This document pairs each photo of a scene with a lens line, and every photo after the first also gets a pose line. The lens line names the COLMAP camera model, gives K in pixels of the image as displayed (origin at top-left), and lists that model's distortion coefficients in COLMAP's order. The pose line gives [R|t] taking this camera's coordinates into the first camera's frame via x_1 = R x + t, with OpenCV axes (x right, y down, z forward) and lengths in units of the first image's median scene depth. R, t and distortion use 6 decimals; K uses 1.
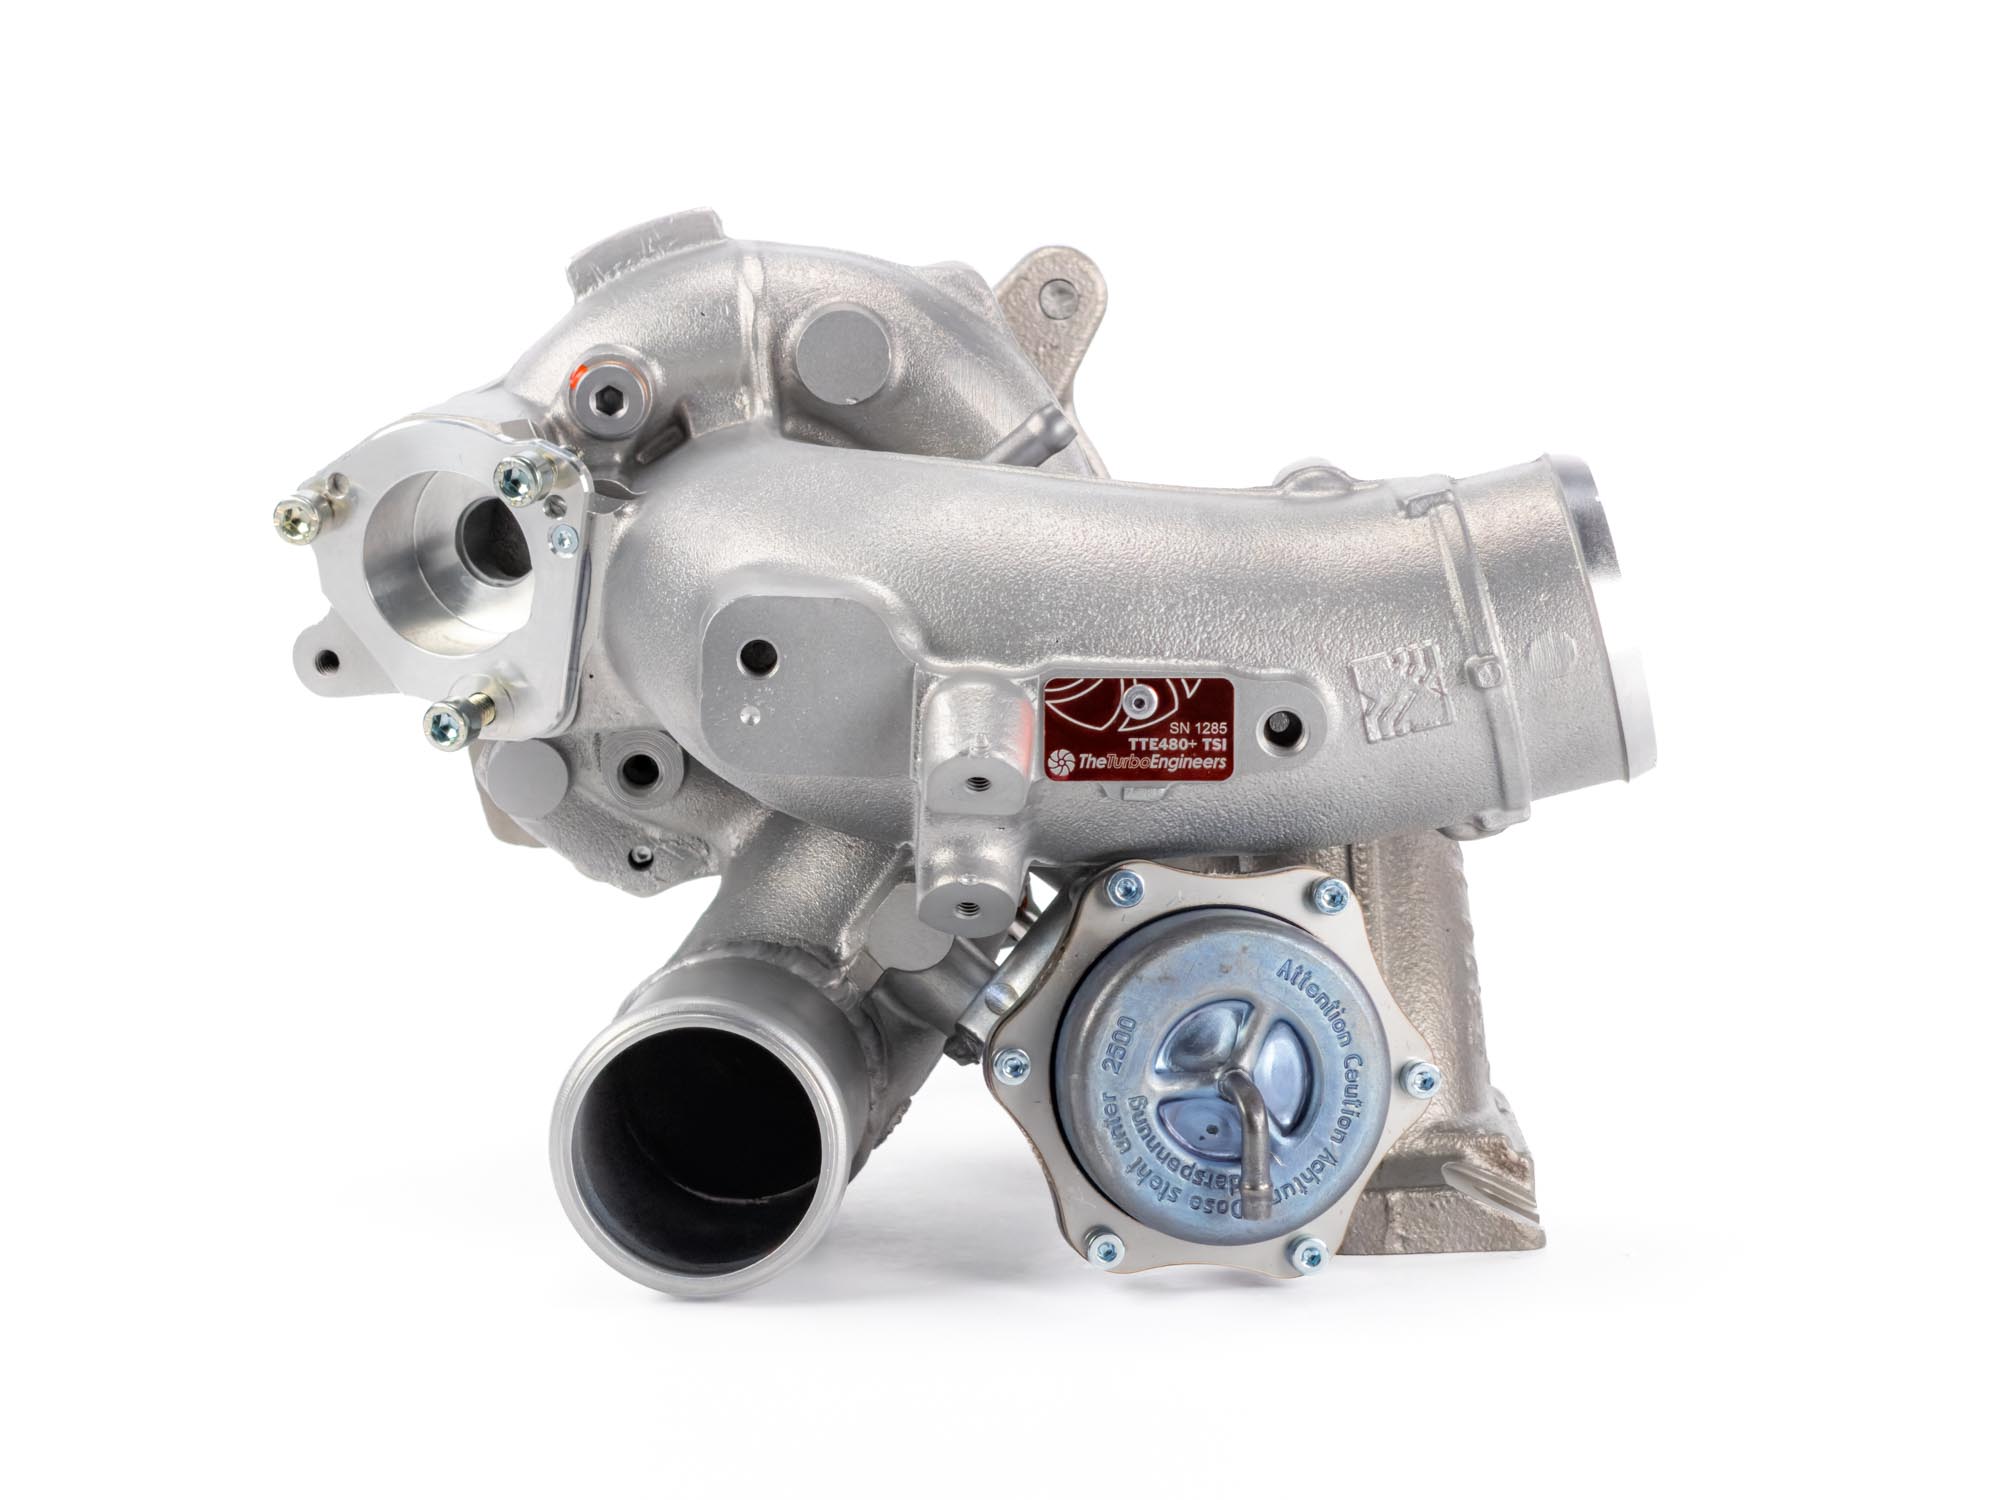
lens RADIAL K [[5878.1, 0, 999.9], [0, 5878.1, 747.8], [0, 0, 1]] dist [0.072094, 0.000000]
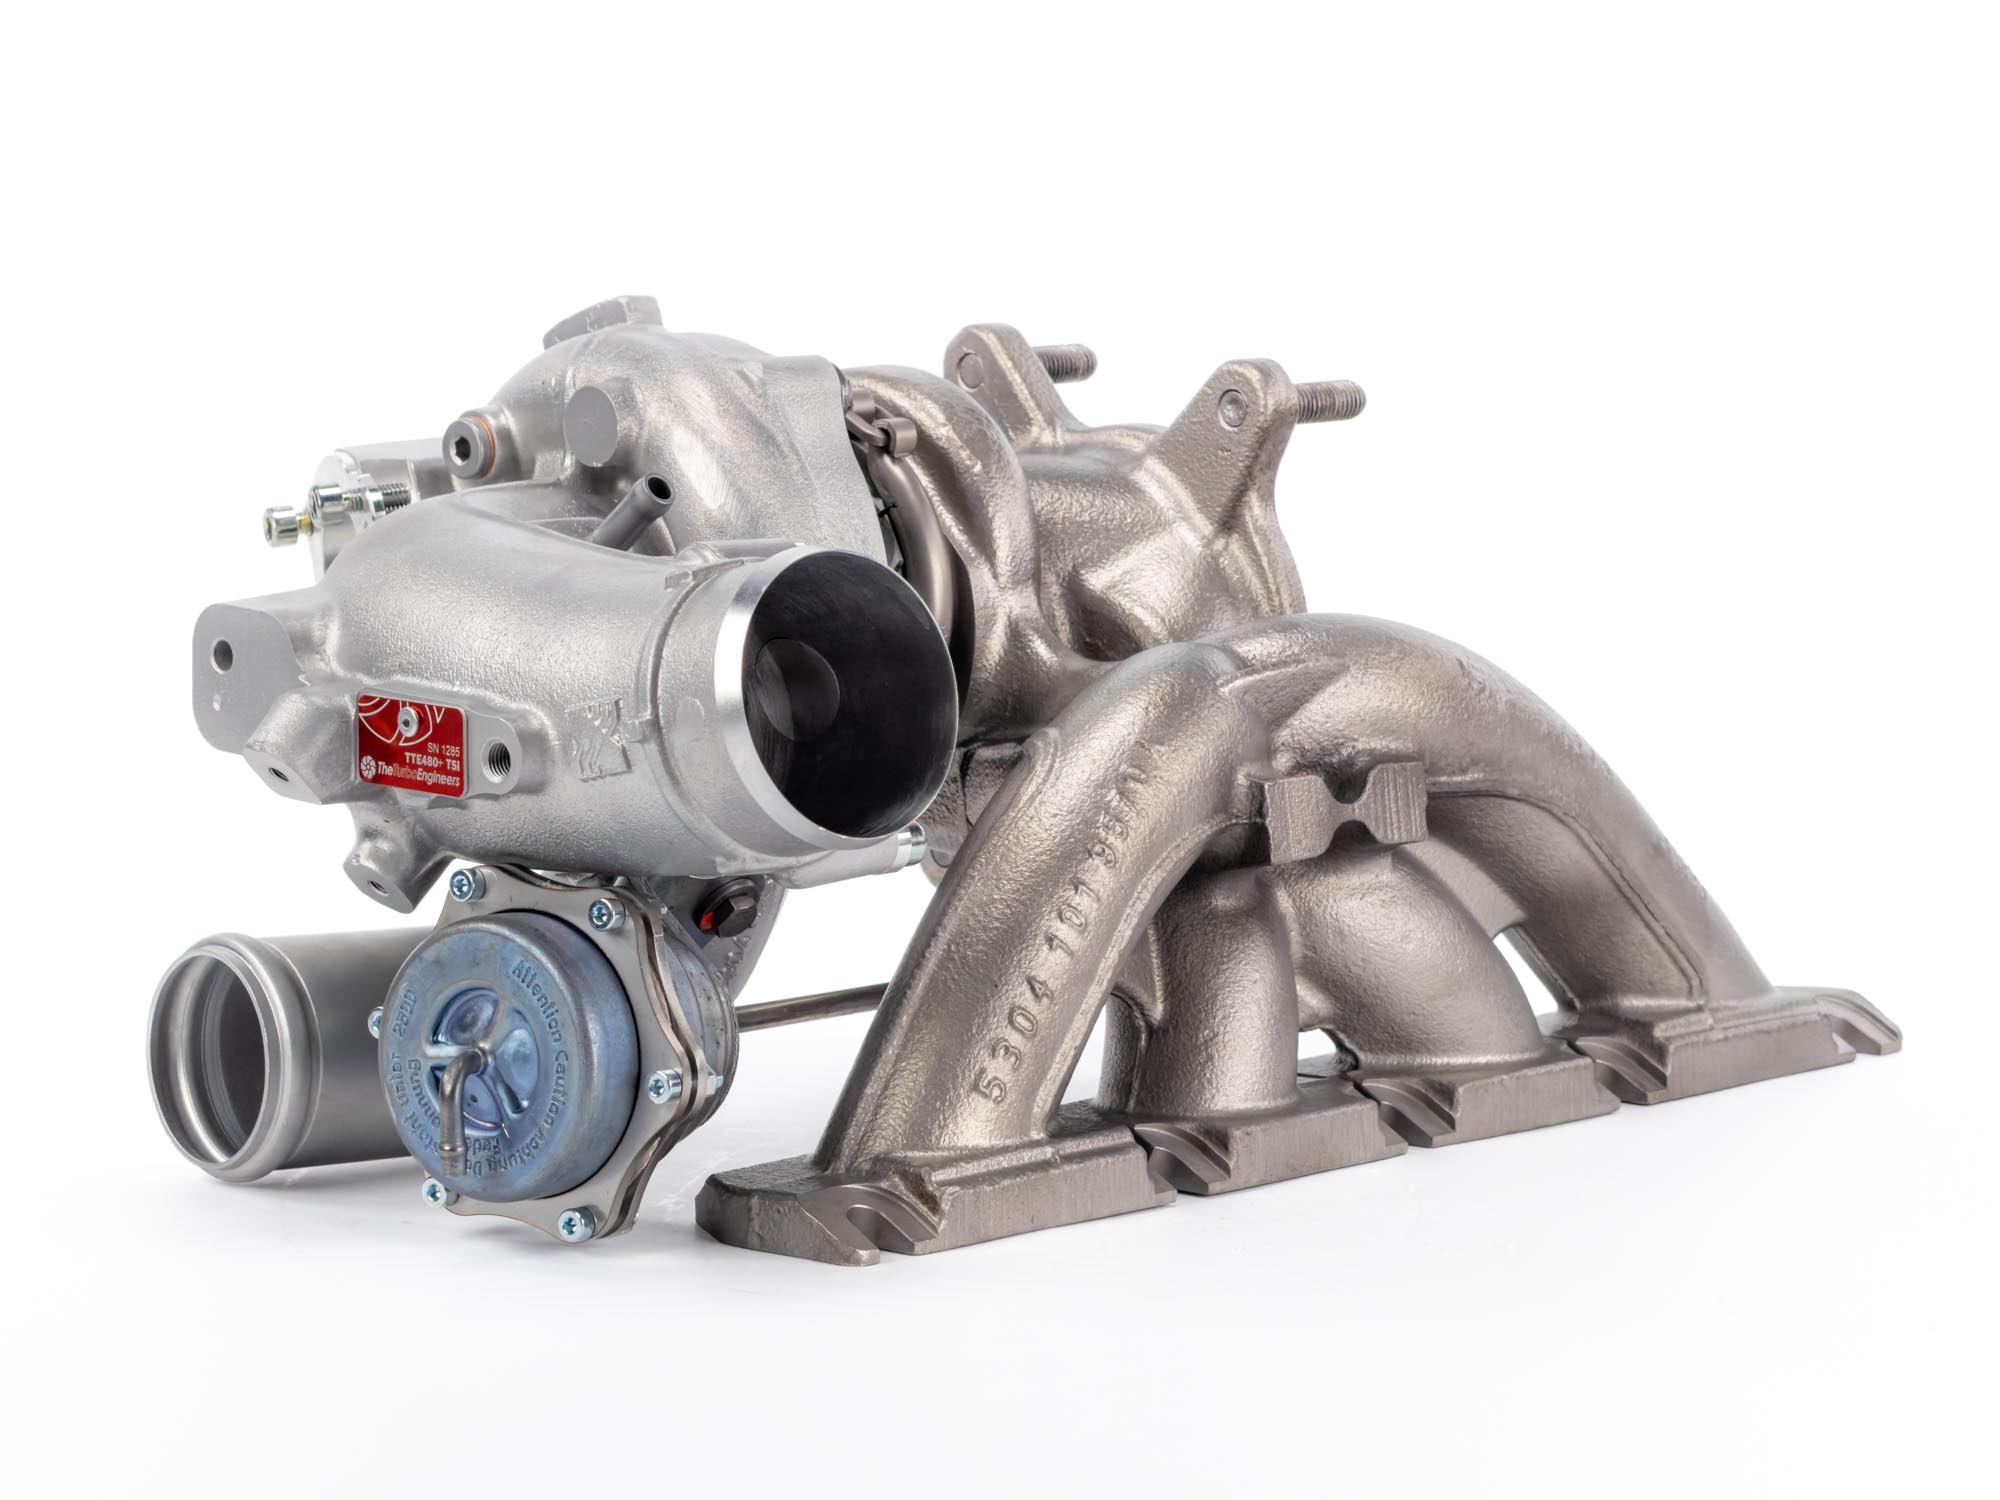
lens RADIAL K [[5878.1, 0, 1000.7], [0, 5878.1, 752.2], [0, 0, 1]] dist [0.072094, 0.000000]
pose [[0.784194, 0.107989, -0.611047, 0.834164], [-0.117535, 0.992764, 0.024610, -0.044583], [0.609283, 0.052521, 0.791212, 0.142451]]
